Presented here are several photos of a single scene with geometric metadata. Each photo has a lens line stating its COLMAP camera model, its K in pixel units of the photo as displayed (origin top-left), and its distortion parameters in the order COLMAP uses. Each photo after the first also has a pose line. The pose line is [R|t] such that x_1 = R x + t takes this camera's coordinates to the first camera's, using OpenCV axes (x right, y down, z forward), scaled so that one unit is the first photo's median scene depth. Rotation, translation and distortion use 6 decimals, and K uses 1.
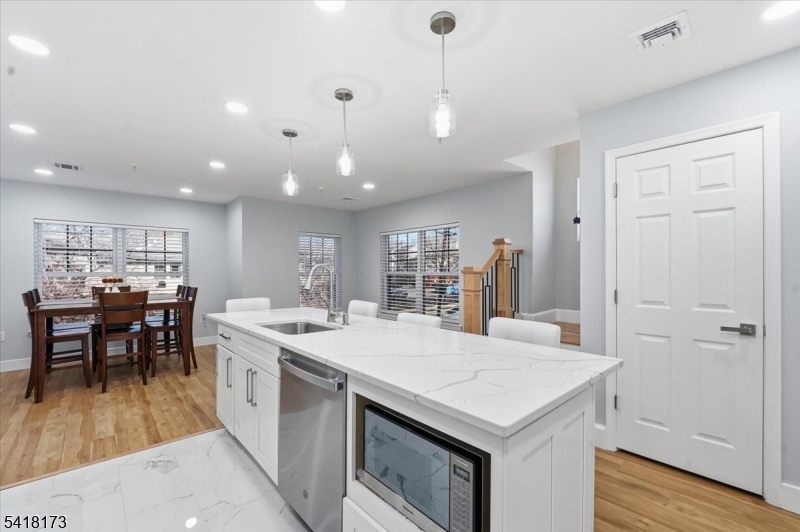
lens RADIAL K [[340.0, 0, 395.6], [0, 340.0, 269.3], [0, 0, 1]] dist [-0.010650, -0.000807]
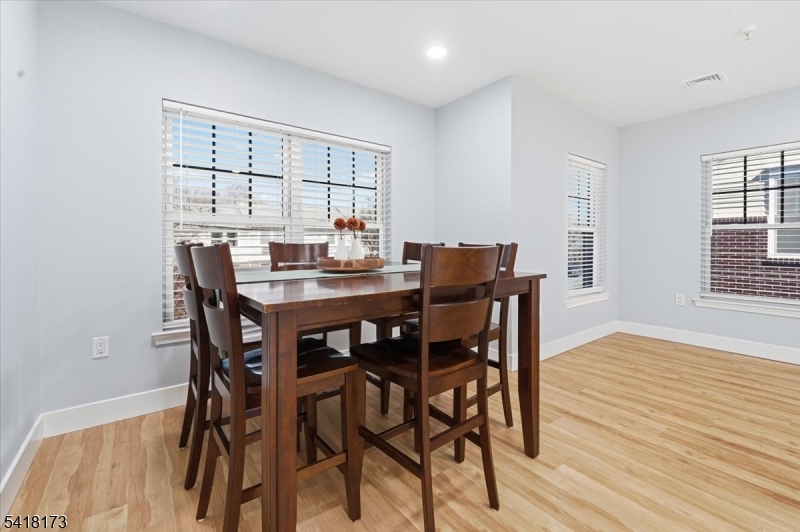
lens RADIAL K [[340.0, 0, 386.2], [0, 340.0, 246.0], [0, 0, 1]] dist [-0.010650, -0.000807]
pose [[0.993083, 0.003224, -0.117374, -0.982786], [-0.001617, 0.999904, 0.013781, 0.071554], [0.117407, -0.013496, 0.992992, 0.758068]]
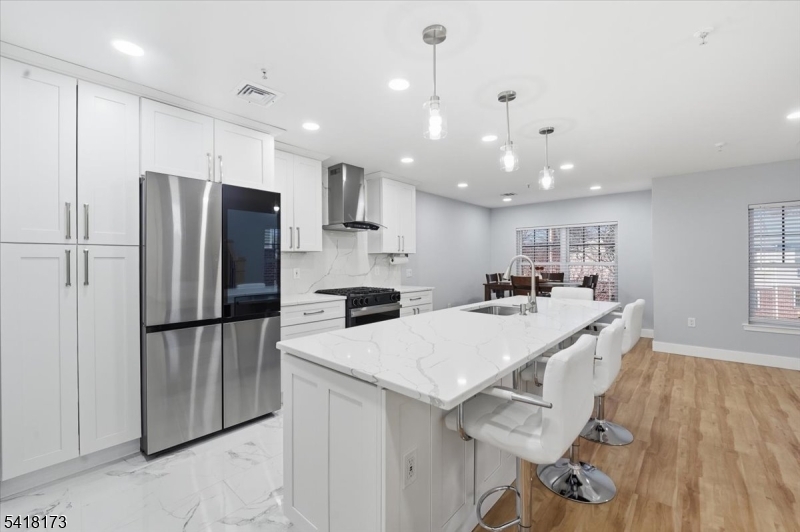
lens RADIAL K [[333.3, 0, 399.7], [0, 333.3, 262.9], [0, 0, 1]] dist [-0.012648, -0.001002]
pose [[0.106367, 0.003325, -0.994321, 0.596703], [0.007173, 0.999966, 0.004111, 0.002248], [0.994301, -0.007570, 0.106339, 0.396147]]
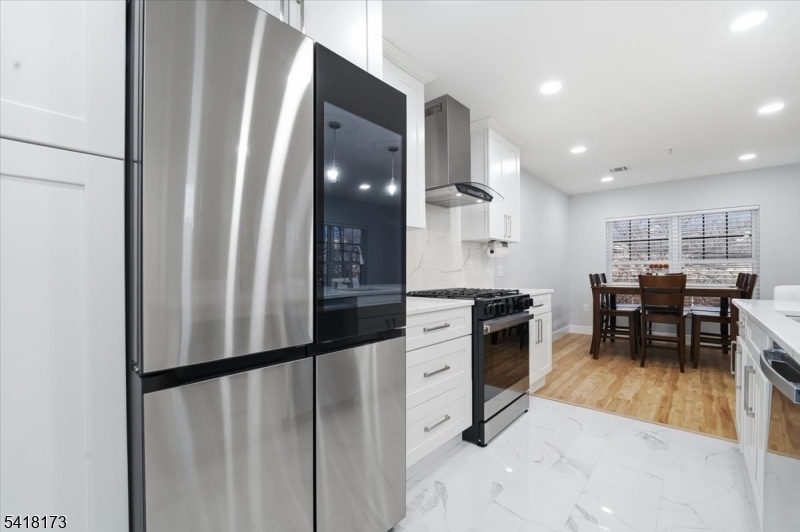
lens RADIAL K [[340.0, 0, 401.0], [0, 340.0, 273.4], [0, 0, 1]] dist [-0.010650, -0.000807]
pose [[0.117366, 0.005645, -0.993073, 0.139360], [0.007322, 0.999952, 0.006550, 0.056537], [0.993062, -0.008040, 0.117319, 0.112084]]
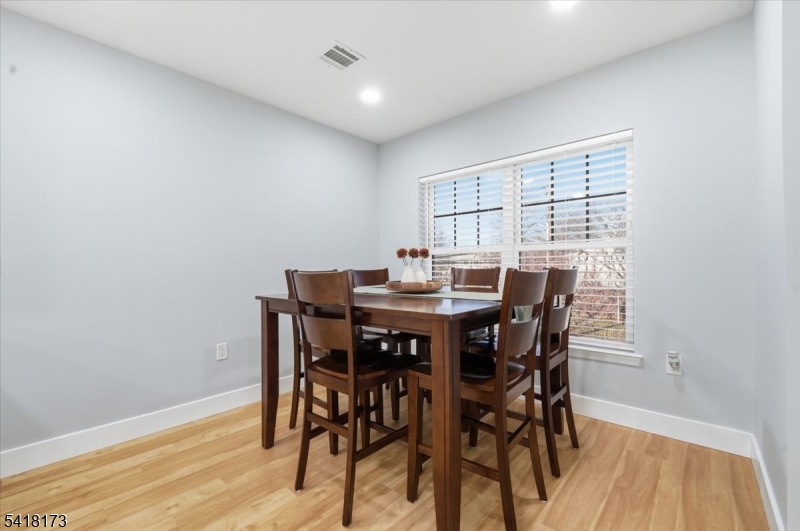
lens RADIAL K [[340.0, 0, 422.8], [0, 340.0, 272.8], [0, 0, 1]] dist [-0.010650, -0.000807]
pose [[0.117683, 0.008633, -0.993014, -0.436763], [0.012839, 0.999865, 0.010214, 0.076755], [0.992968, -0.013951, 0.117557, 1.256457]]
